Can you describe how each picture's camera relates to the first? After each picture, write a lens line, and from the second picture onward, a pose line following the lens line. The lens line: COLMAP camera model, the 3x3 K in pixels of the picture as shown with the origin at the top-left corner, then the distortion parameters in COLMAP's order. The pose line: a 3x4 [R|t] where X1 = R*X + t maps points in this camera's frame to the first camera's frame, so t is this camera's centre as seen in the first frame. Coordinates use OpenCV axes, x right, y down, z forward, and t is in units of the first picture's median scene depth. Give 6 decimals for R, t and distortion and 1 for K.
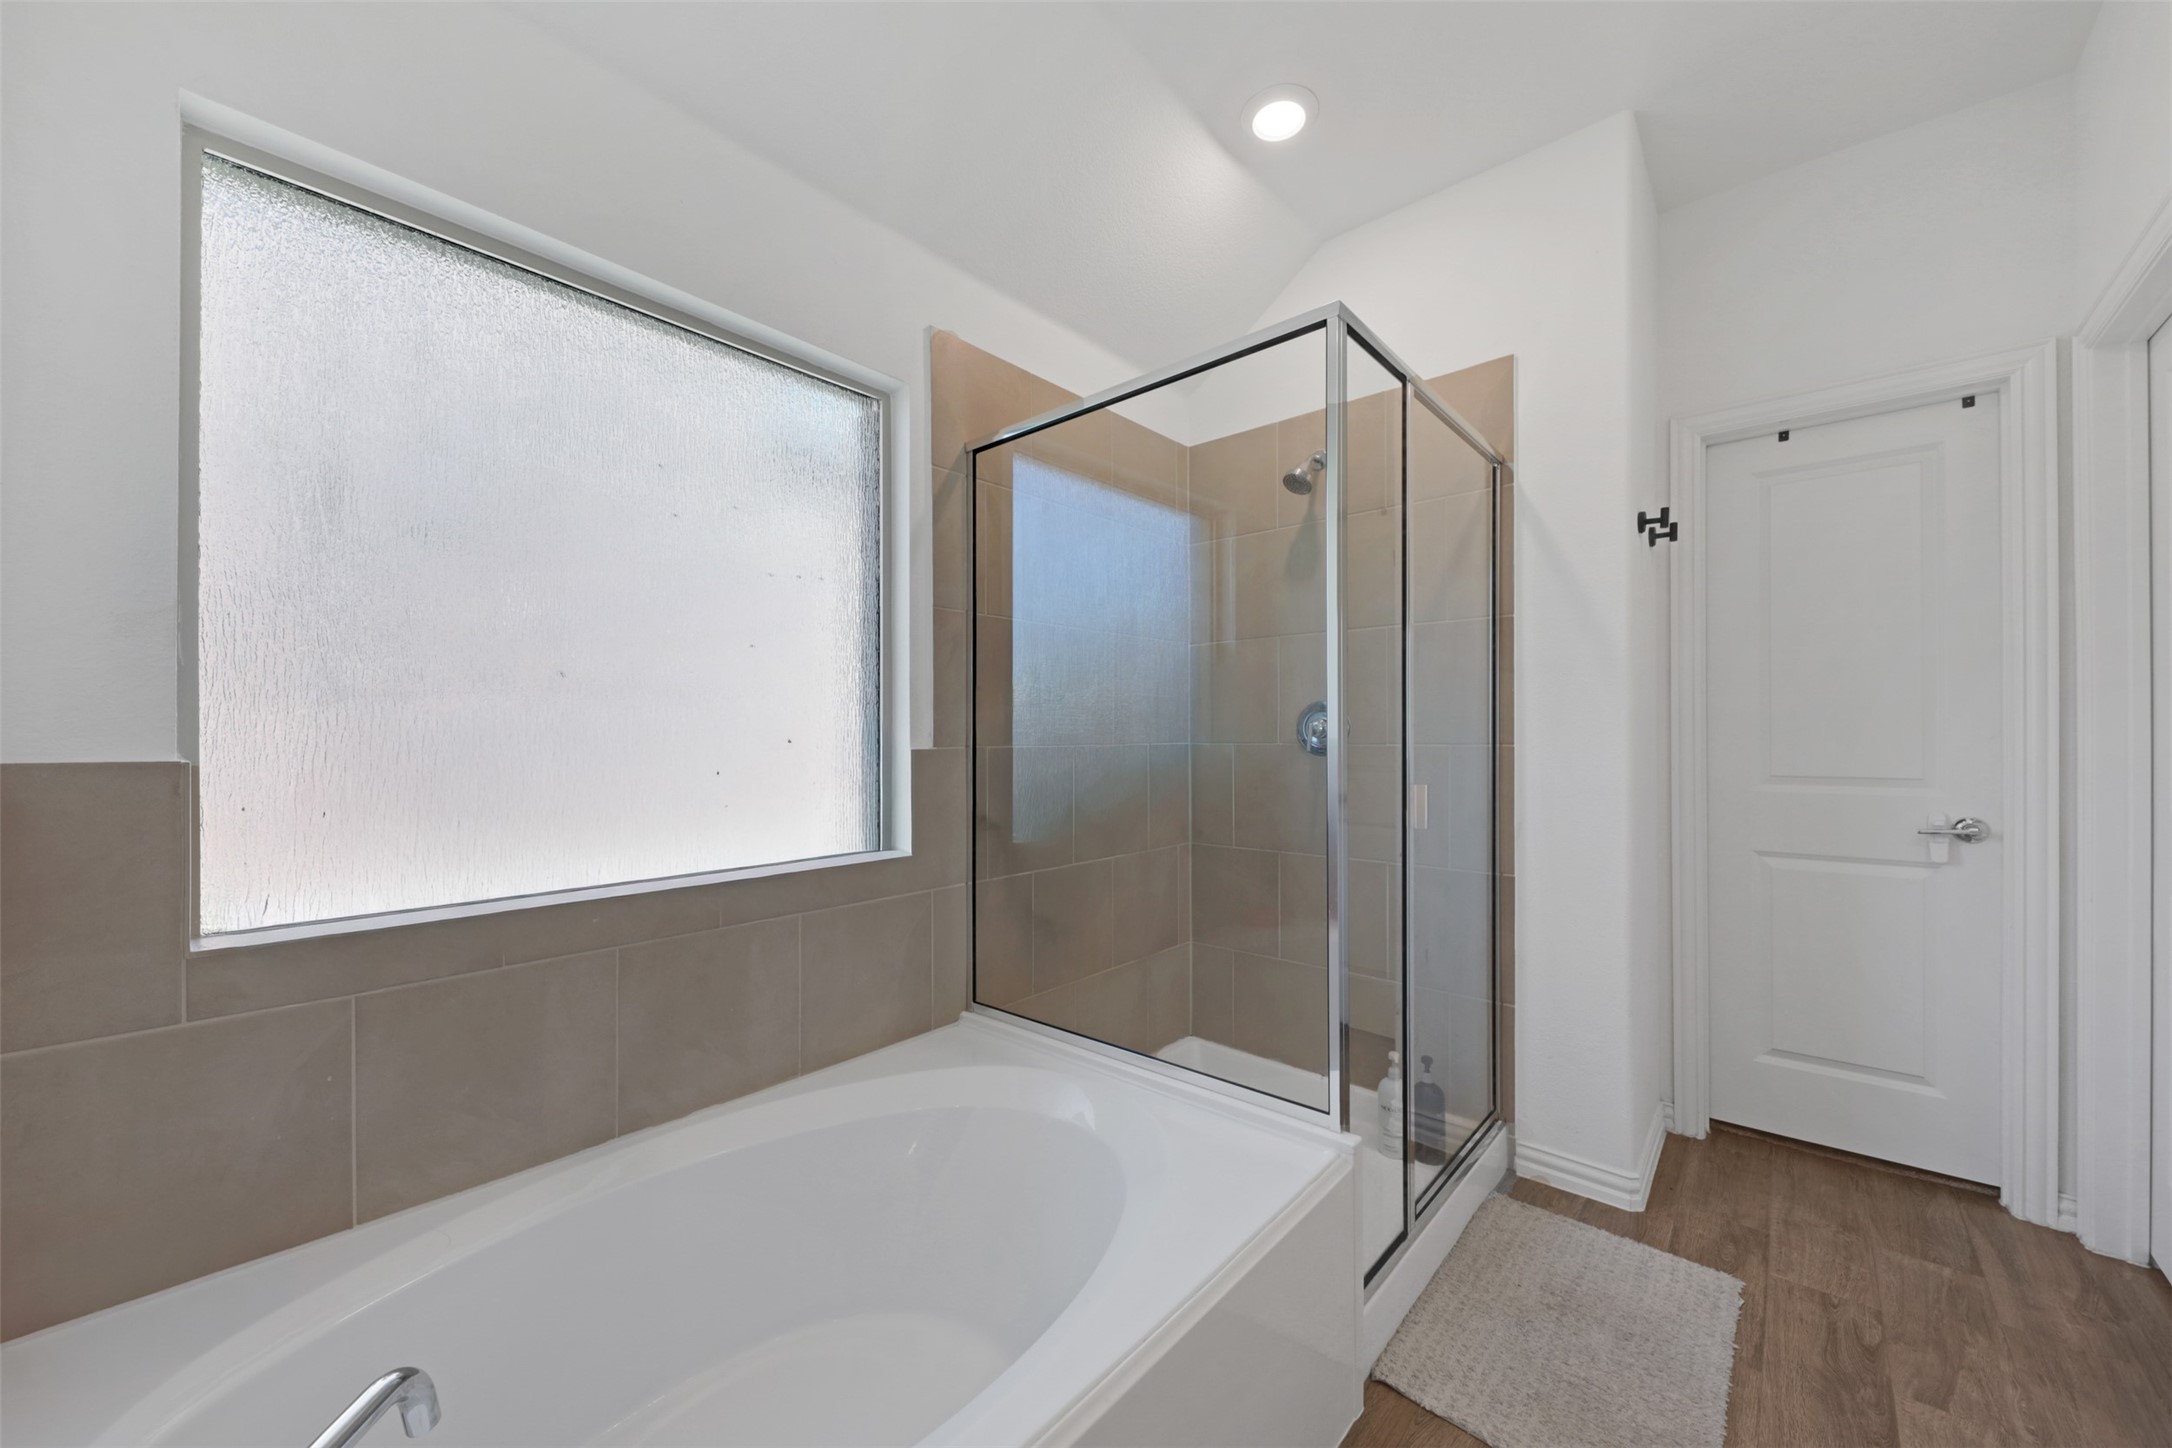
lens RADIAL K [[809.5, 0, 1089.8], [0, 809.5, 736.4], [0, 0, 1]] dist [0.013388, -0.007724]
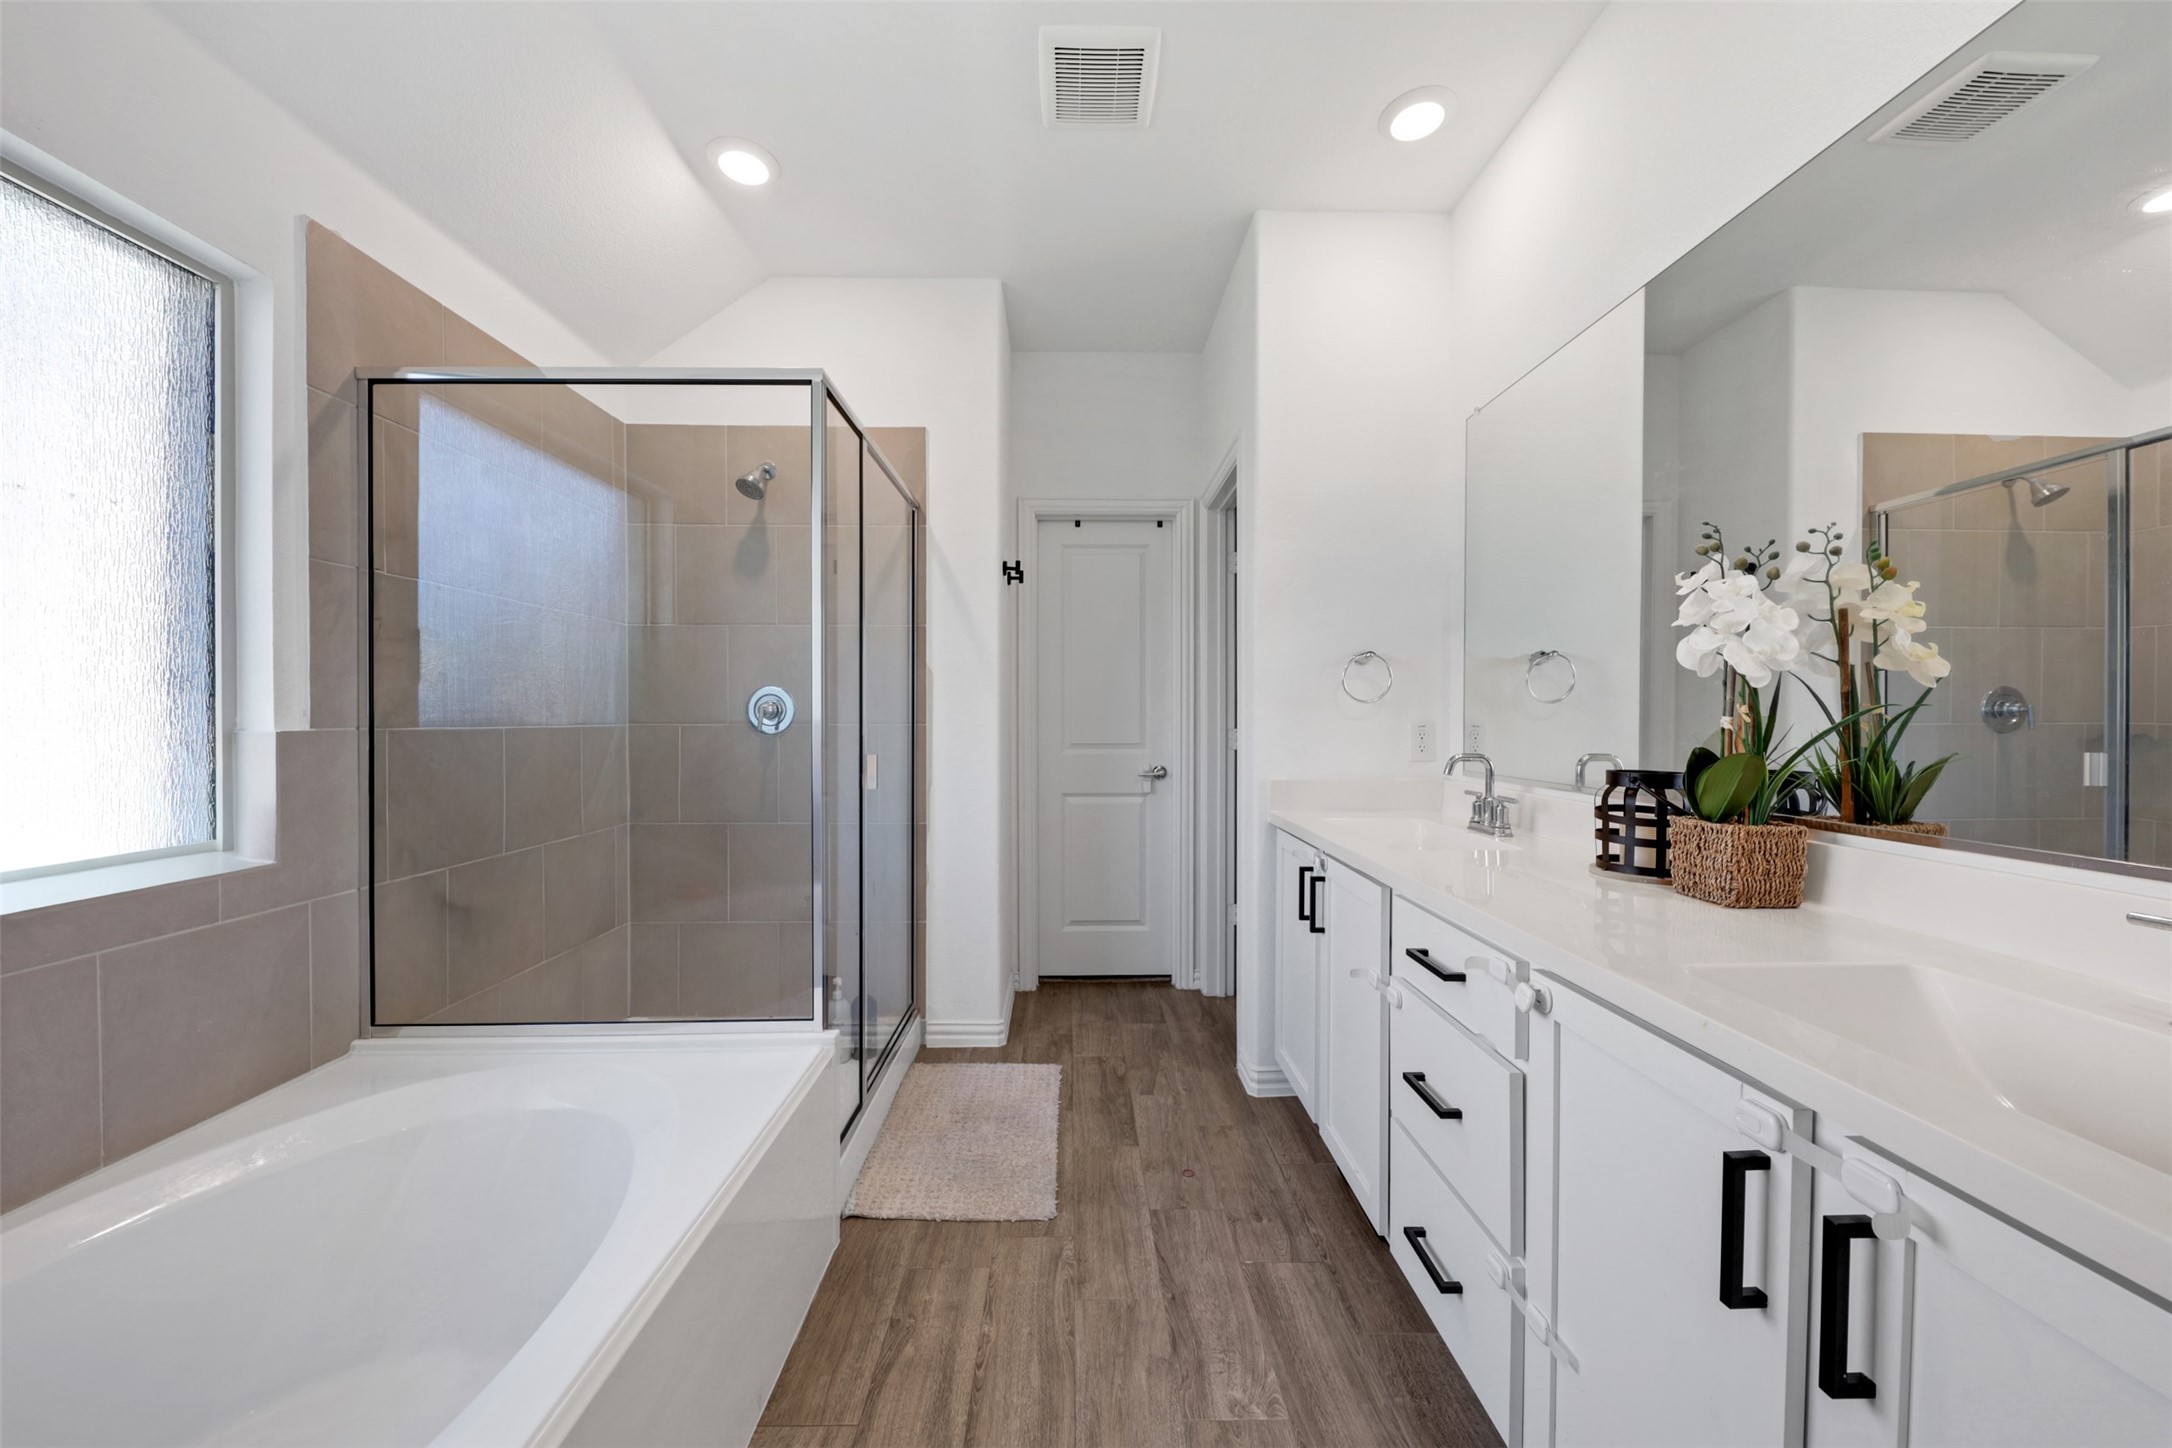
lens RADIAL K [[767.8, 0, 1086.0], [0, 767.8, 724.0], [0, 0, 1]] dist [-0.000012, 0.000018]
pose [[0.742455, -0.002661, 0.669891, -0.129863], [-0.002867, 0.999970, 0.007150, 0.001124], [-0.669890, -0.007230, 0.742425, -0.108682]]
